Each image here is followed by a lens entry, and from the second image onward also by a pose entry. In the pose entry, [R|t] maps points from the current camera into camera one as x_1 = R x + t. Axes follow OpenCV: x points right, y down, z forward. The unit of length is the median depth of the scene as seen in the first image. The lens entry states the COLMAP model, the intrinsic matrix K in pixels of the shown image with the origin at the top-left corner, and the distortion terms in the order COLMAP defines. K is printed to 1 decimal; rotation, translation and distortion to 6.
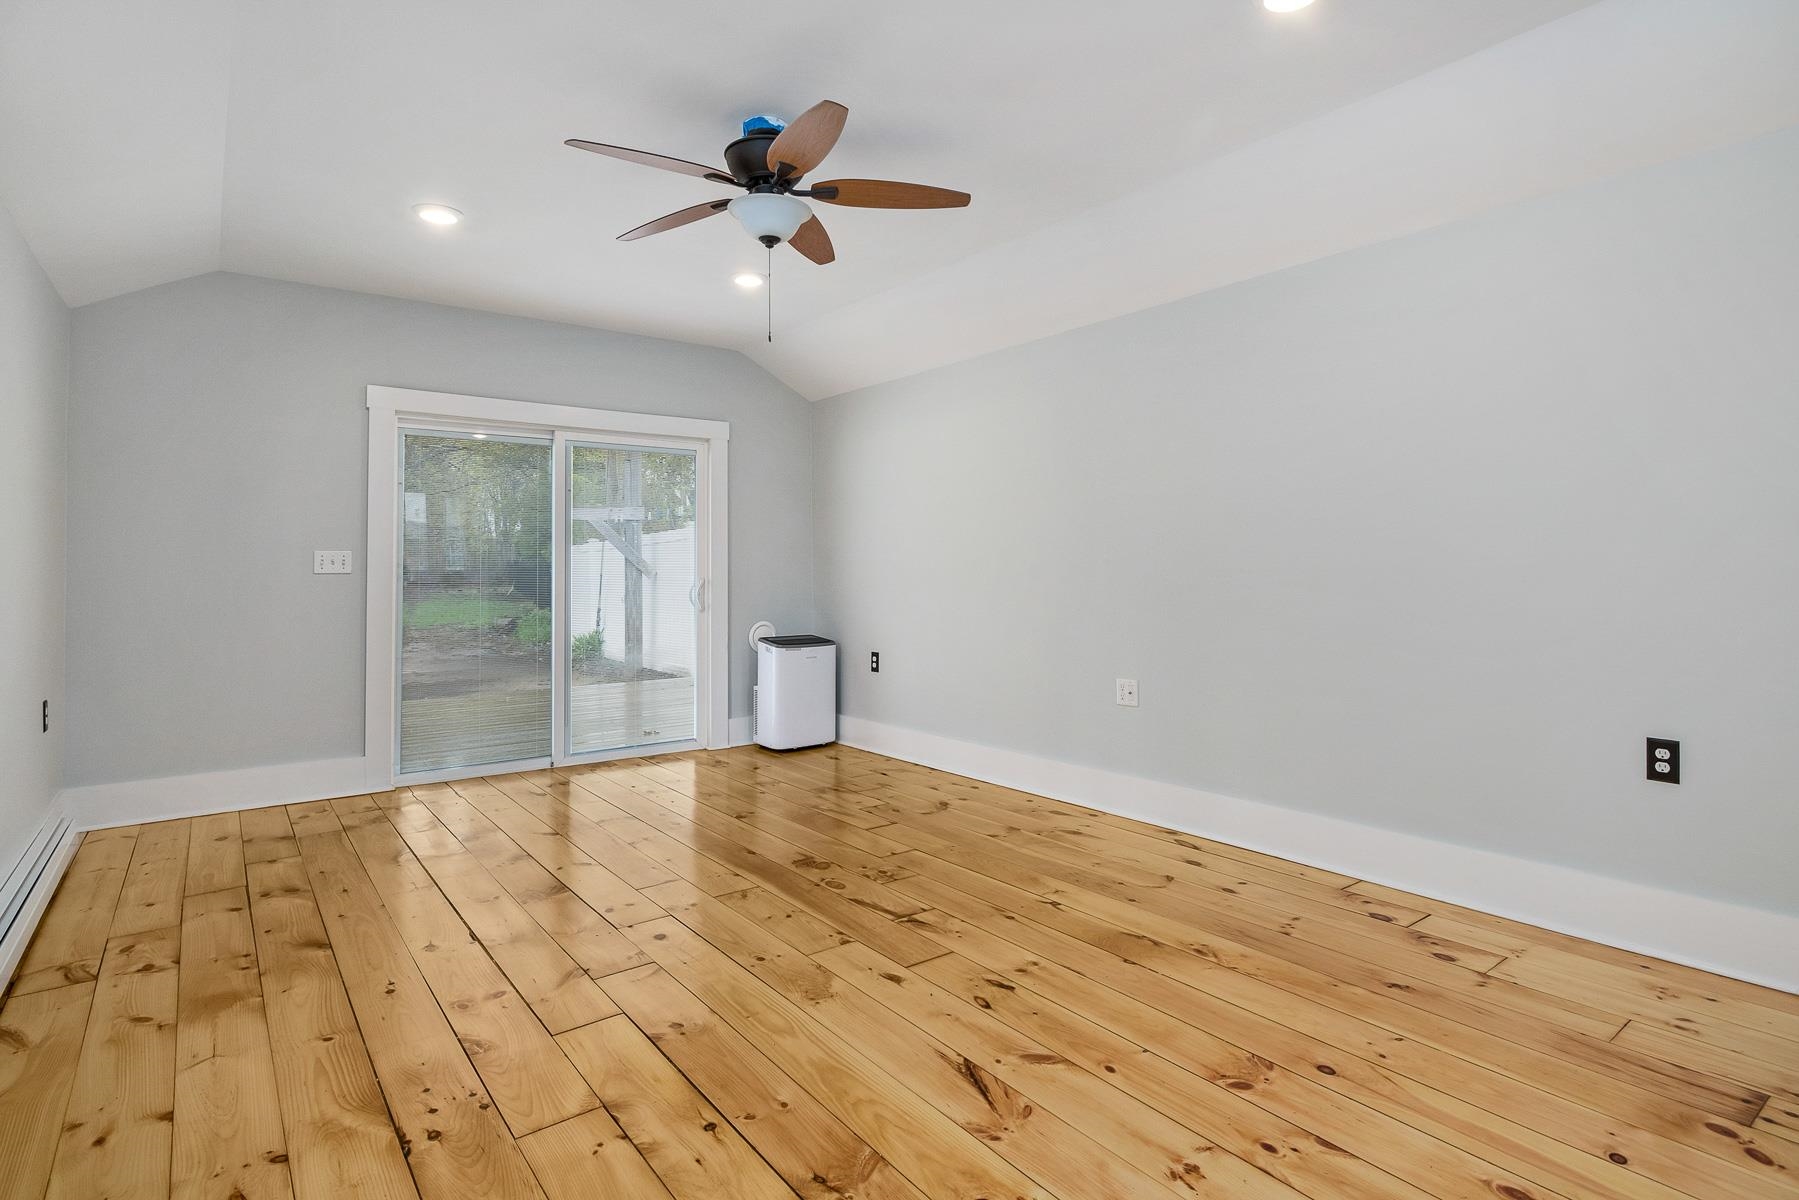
lens RADIAL K [[906.1, 0, 907.6], [0, 906.1, 562.1], [0, 0, 1]] dist [-0.006465, 0.002452]
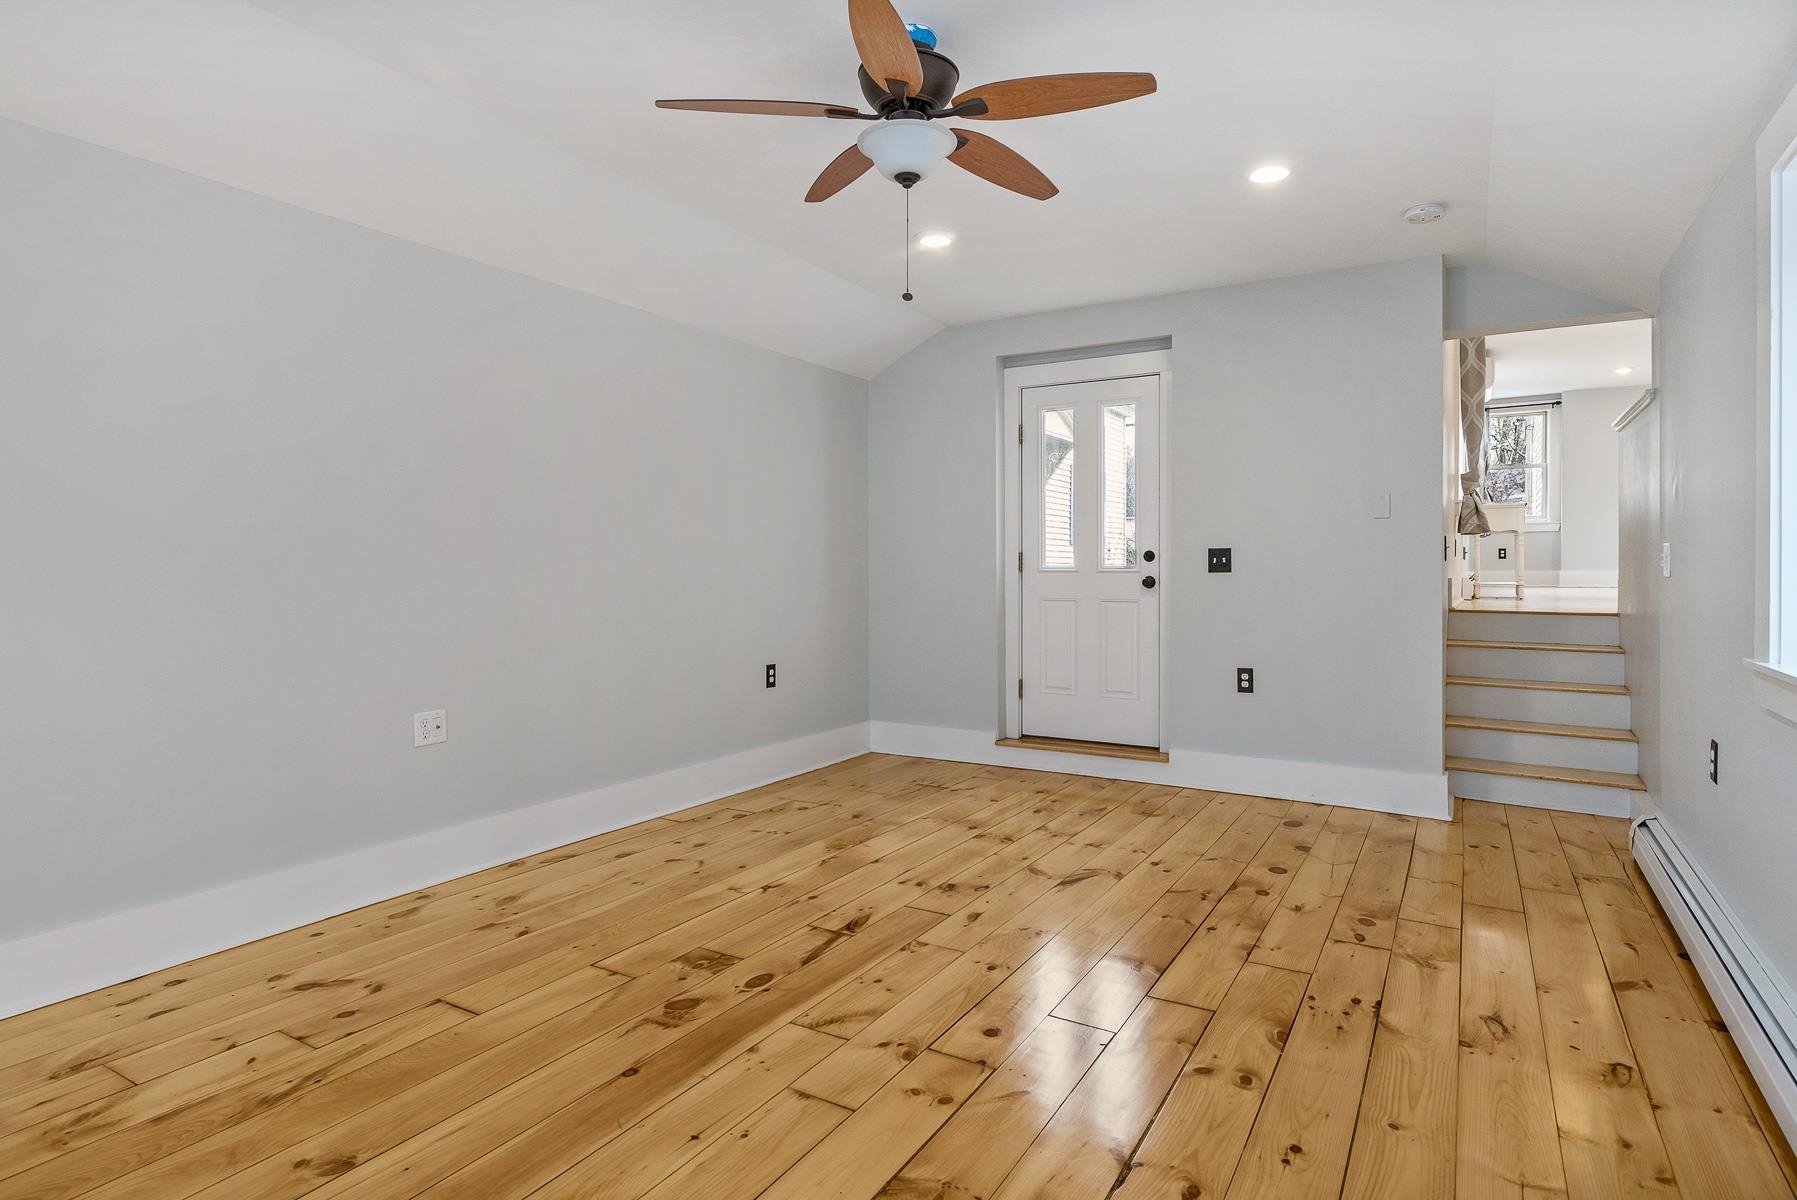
lens RADIAL K [[953.6, 0, 901.5], [0, 953.6, 577.7], [0, 0, 1]] dist [-0.001310, -0.001717]
pose [[-0.358648, -0.004200, 0.933463, -1.010681], [-0.007344, 0.999972, 0.001678, 0.012162], [-0.933444, -0.006254, -0.358669, 1.355611]]
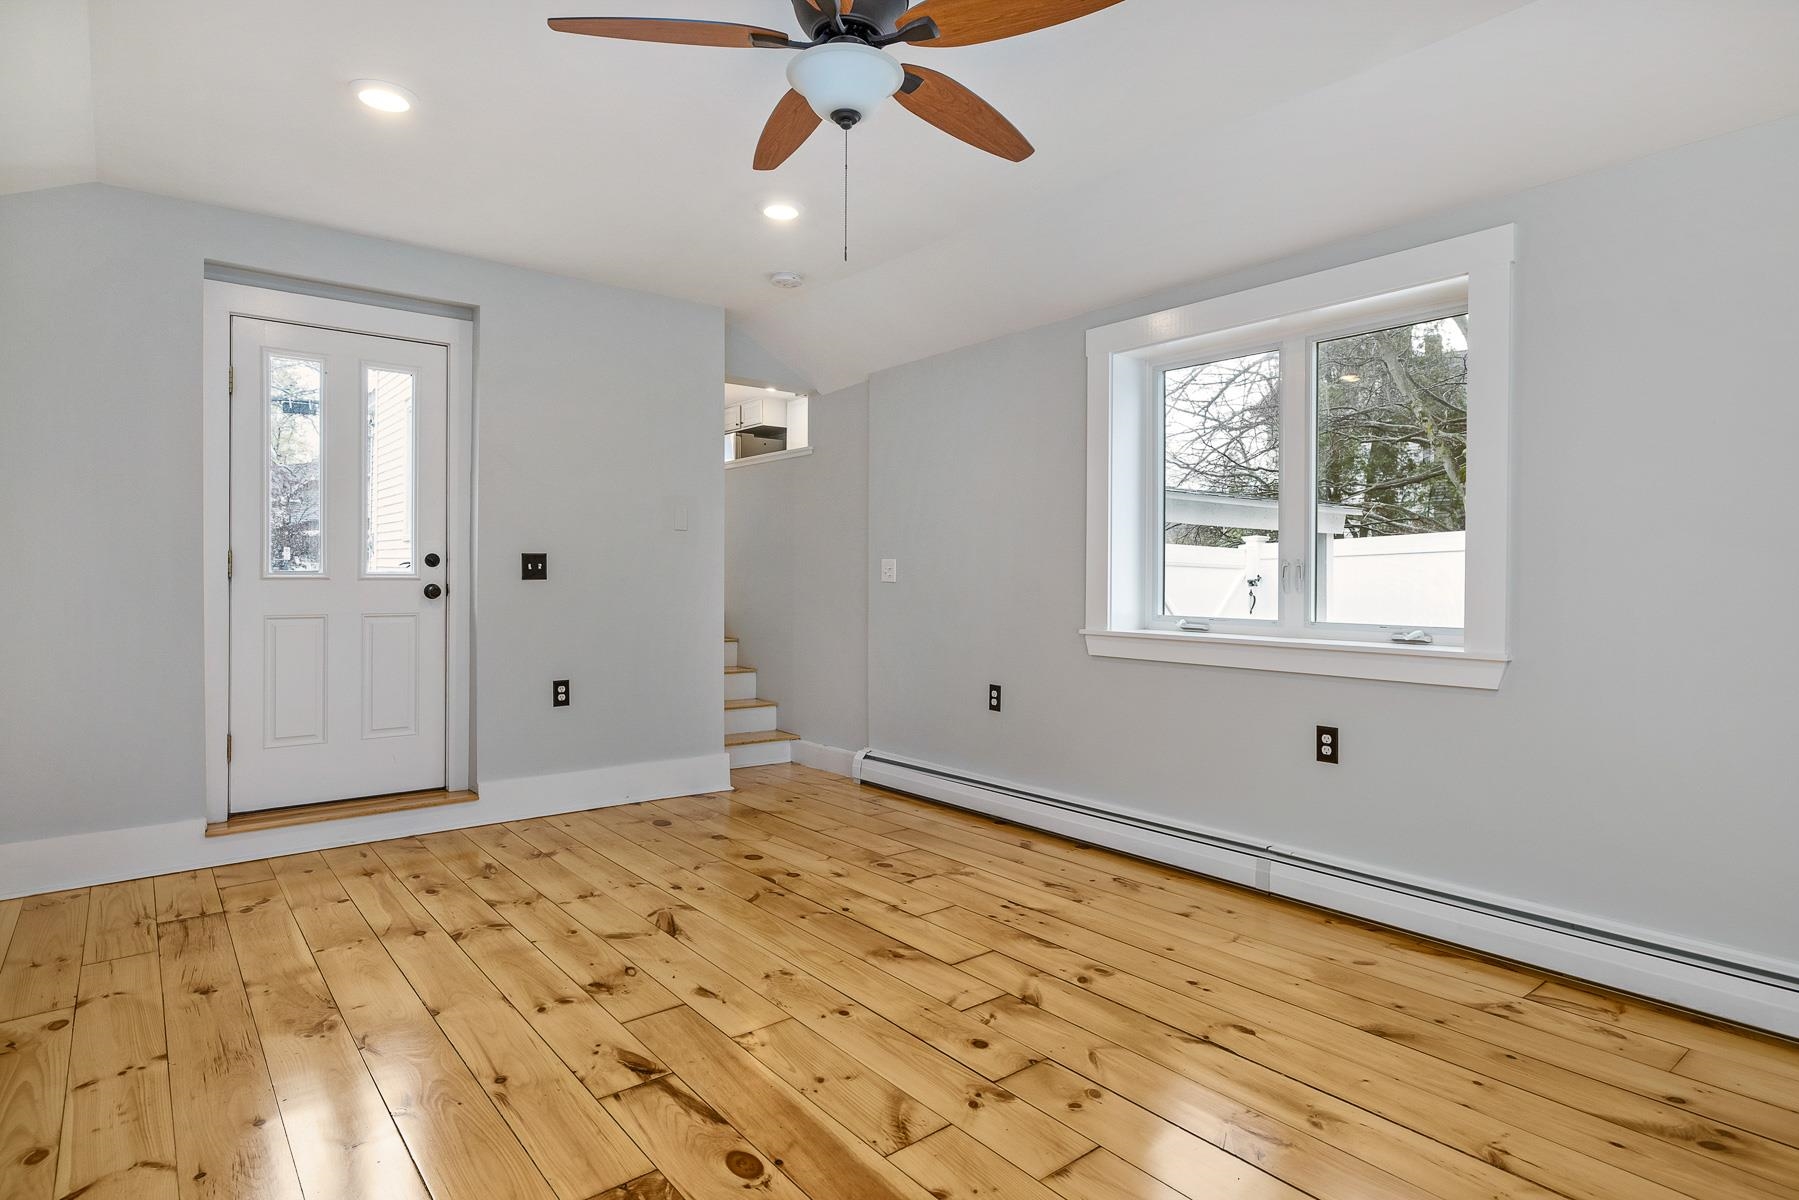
lens RADIAL K [[954.7, 0, 902.5], [0, 954.7, 577.7], [0, 0, 1]] dist [-0.001310, -0.001717]
pose [[-0.999783, 0.001292, -0.020799, -0.186113], [0.001542, 0.999927, -0.012002, 0.018130], [0.020782, -0.012031, -0.999712, 1.803680]]
